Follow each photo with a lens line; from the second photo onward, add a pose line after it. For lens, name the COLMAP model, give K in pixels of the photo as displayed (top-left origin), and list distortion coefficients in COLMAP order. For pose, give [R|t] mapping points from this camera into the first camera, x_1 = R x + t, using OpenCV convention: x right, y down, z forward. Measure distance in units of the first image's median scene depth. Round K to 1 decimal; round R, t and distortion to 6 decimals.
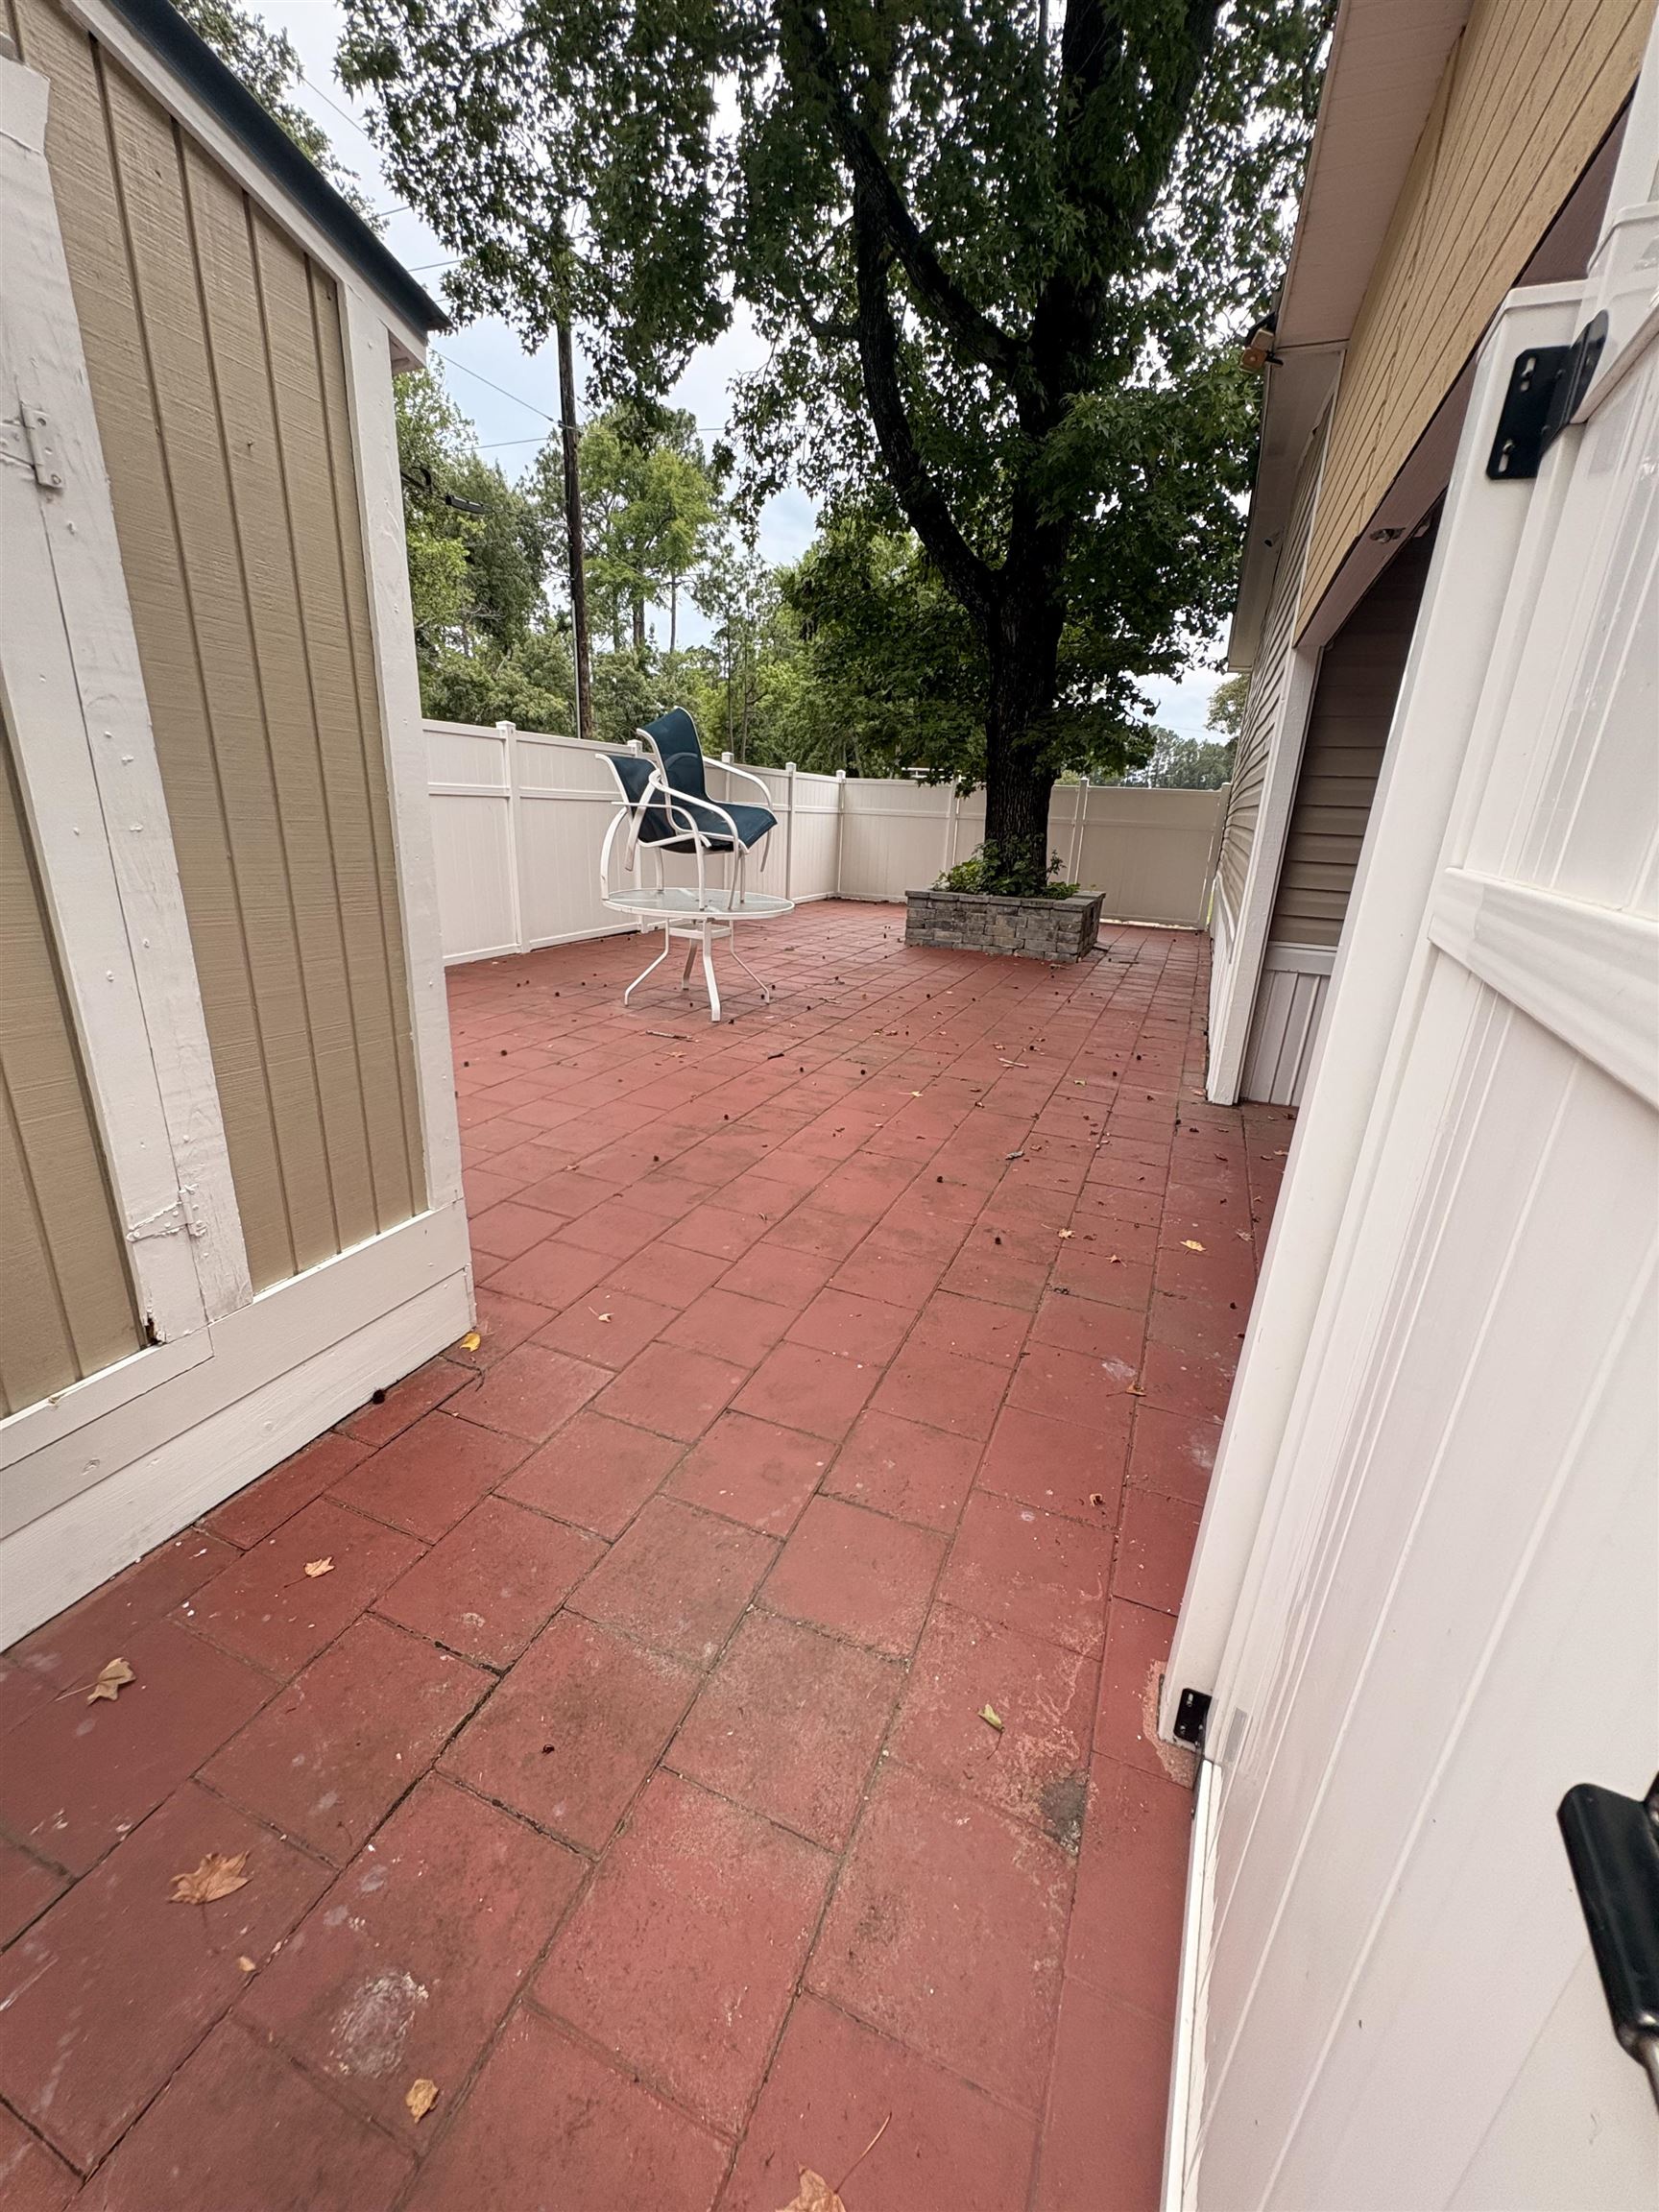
lens RADIAL K [[887.2, 0, 835.0], [0, 887.2, 1101.7], [0, 0, 1]] dist [0.003729, 0.000289]
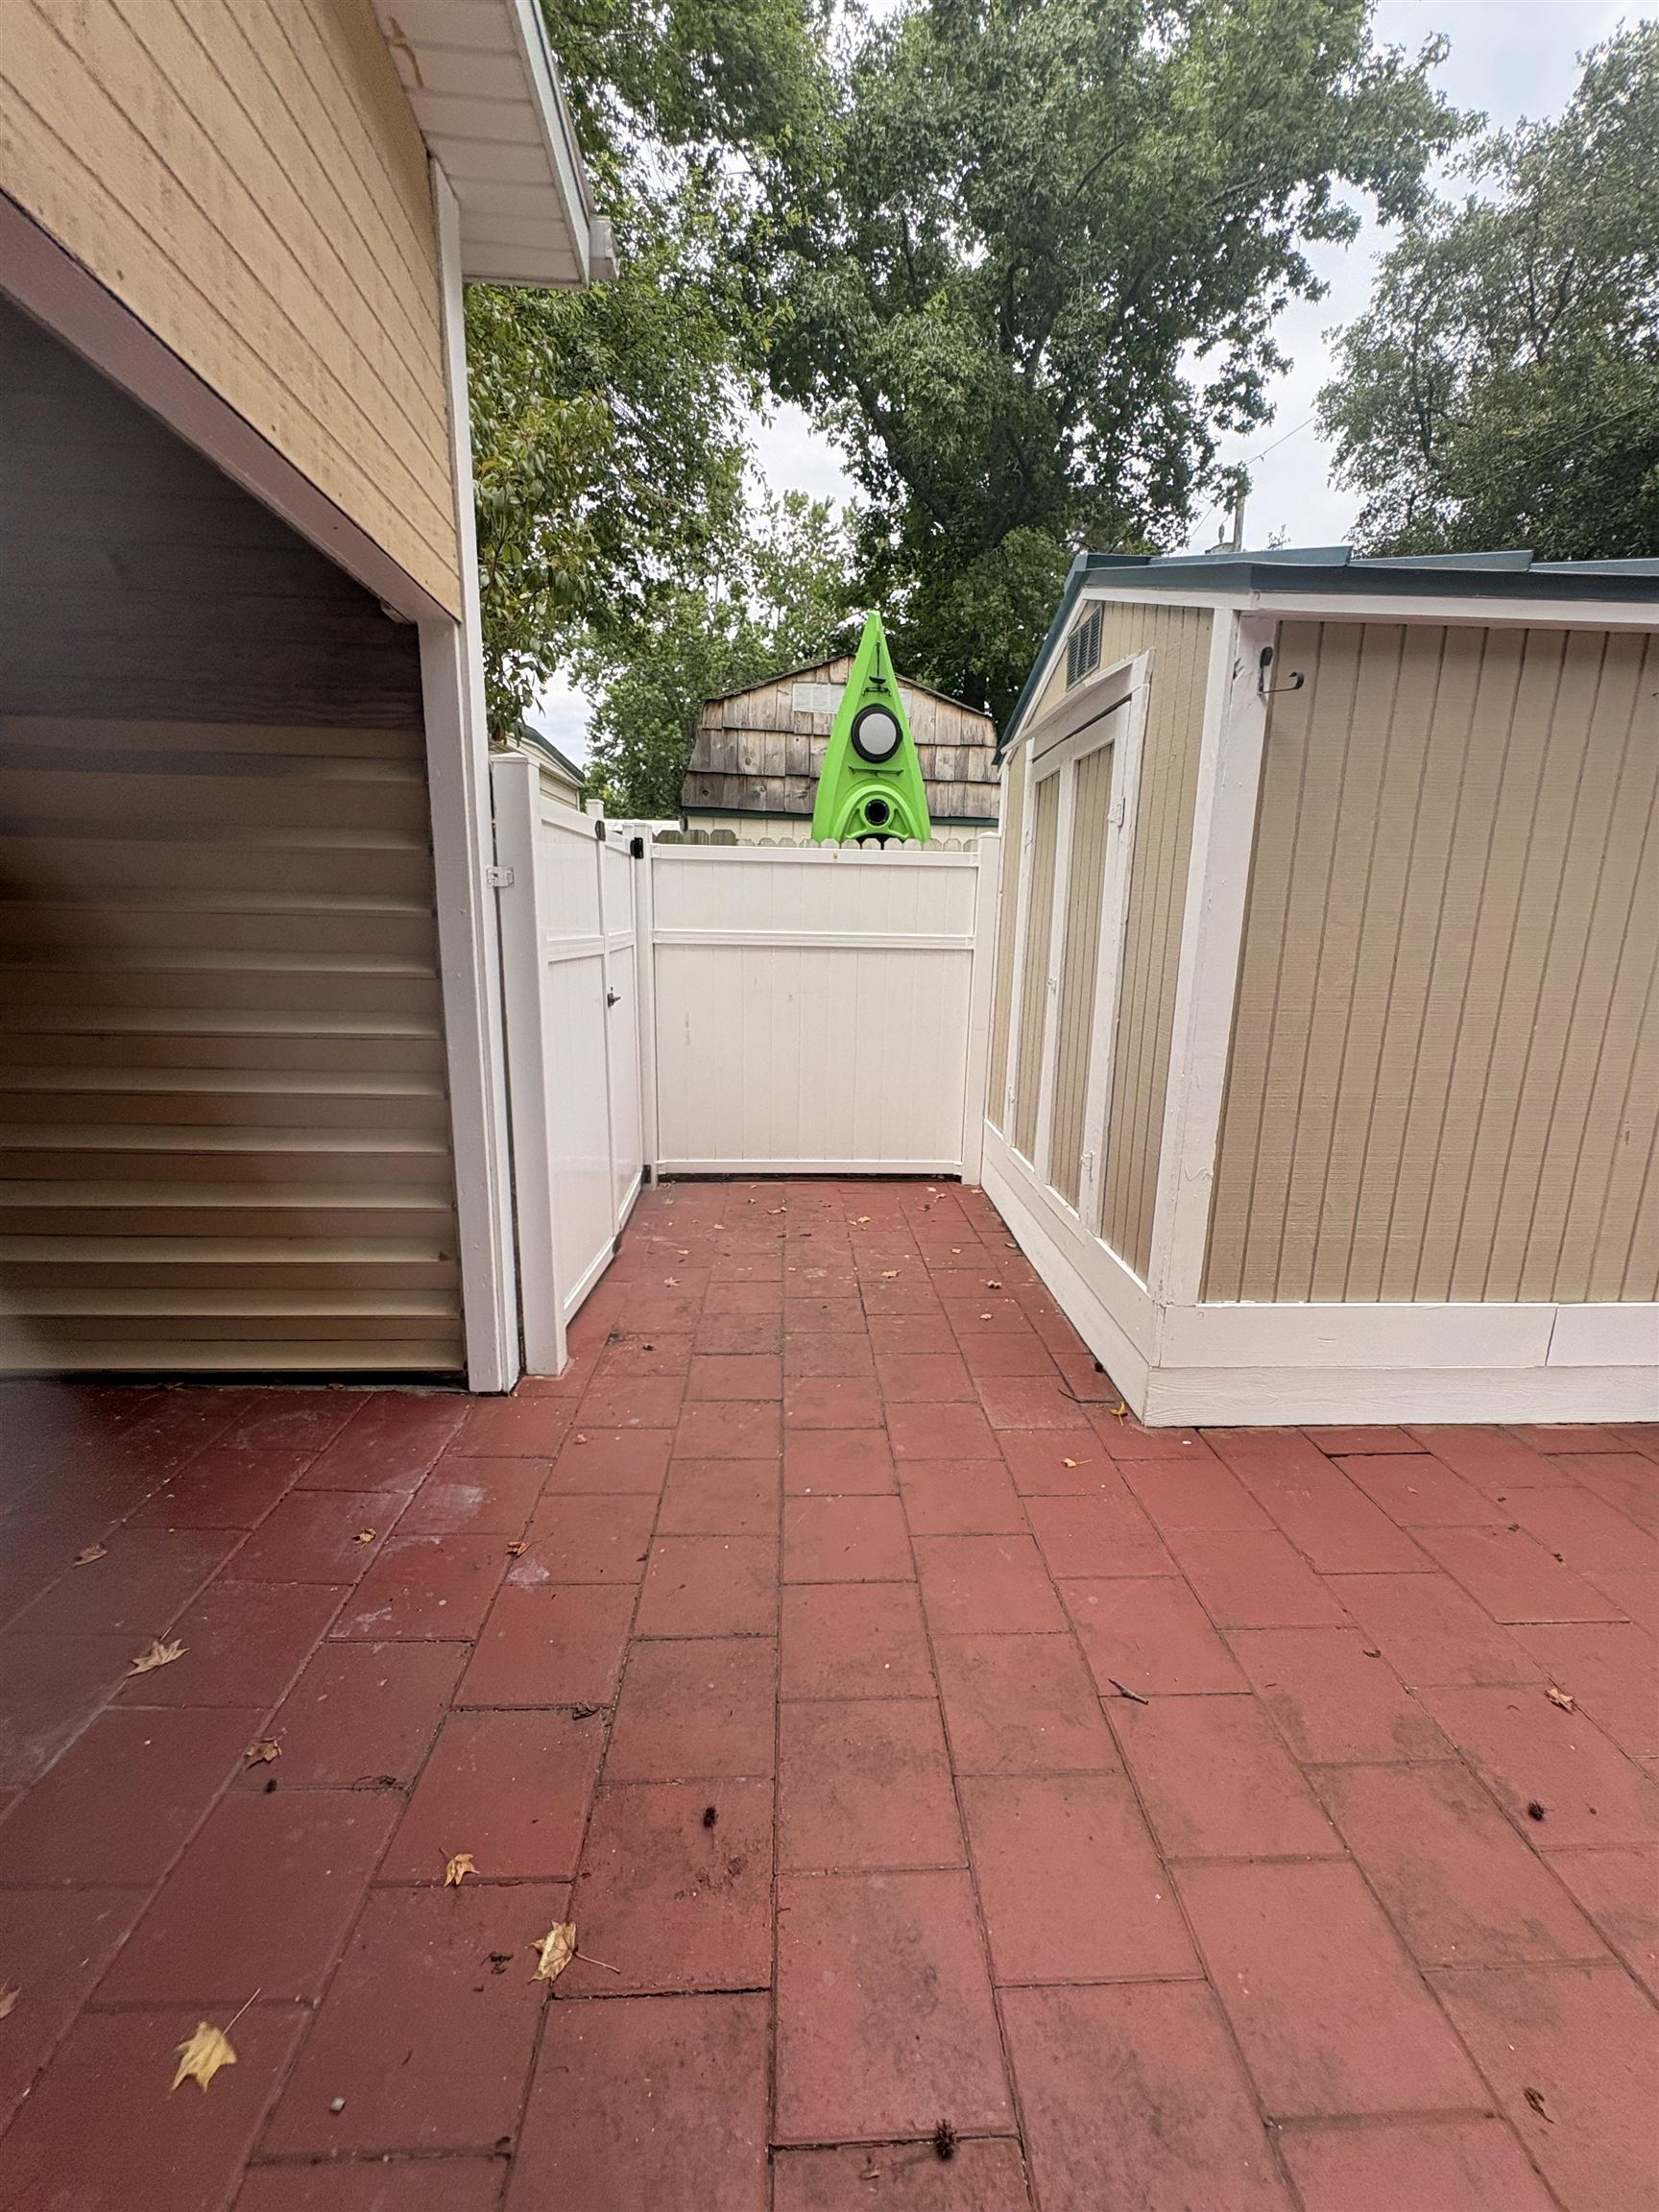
lens RADIAL K [[887.2, 0, 835.0], [0, 887.2, 1101.7], [0, 0, 1]] dist [0.003729, 0.000289]
pose [[-0.902265, 0.019111, -0.430759, 0.112620], [-0.202630, 0.863038, 0.462717, -0.145616], [0.380604, 0.504778, -0.774816, 0.420063]]
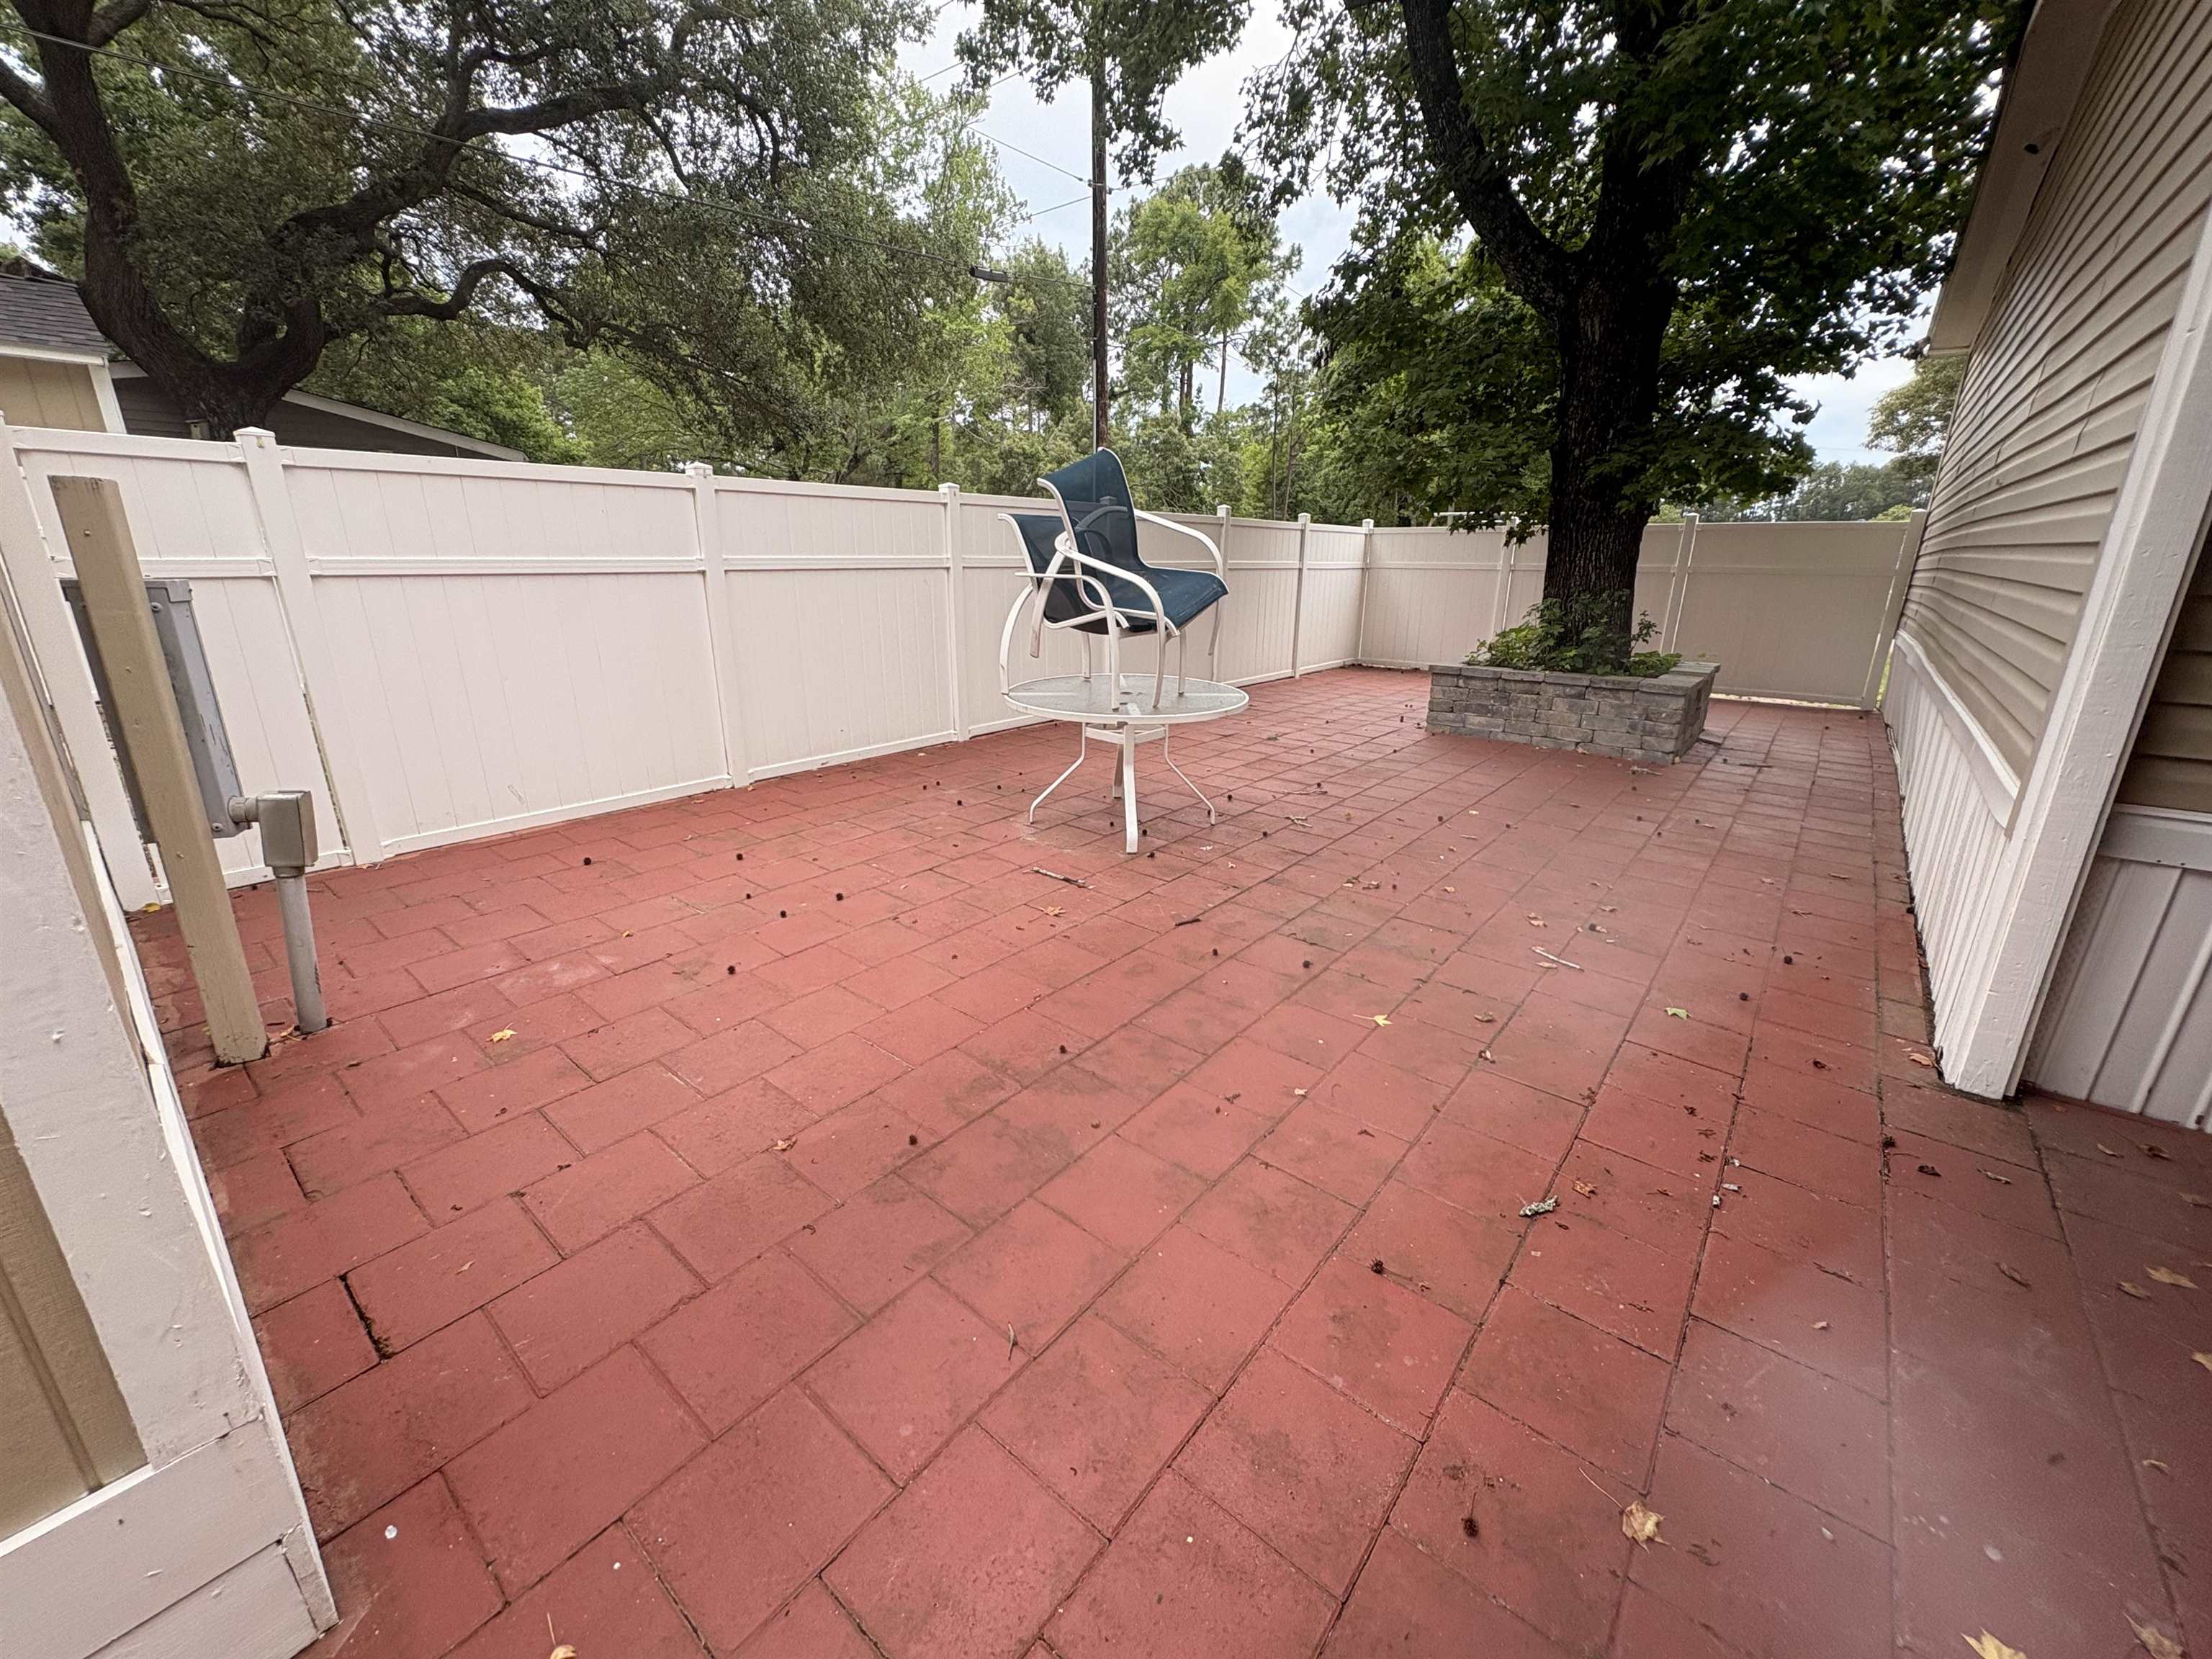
lens RADIAL K [[883.8, 0, 1105.4], [0, 883.8, 824.5], [0, 0, 1]] dist [0.002193, -0.000235]
pose [[0.955538, 0.050726, -0.290471, 0.041103], [-0.060065, 0.997922, -0.023321, -0.062642], [0.288684, 0.039731, 0.956600, 0.173906]]
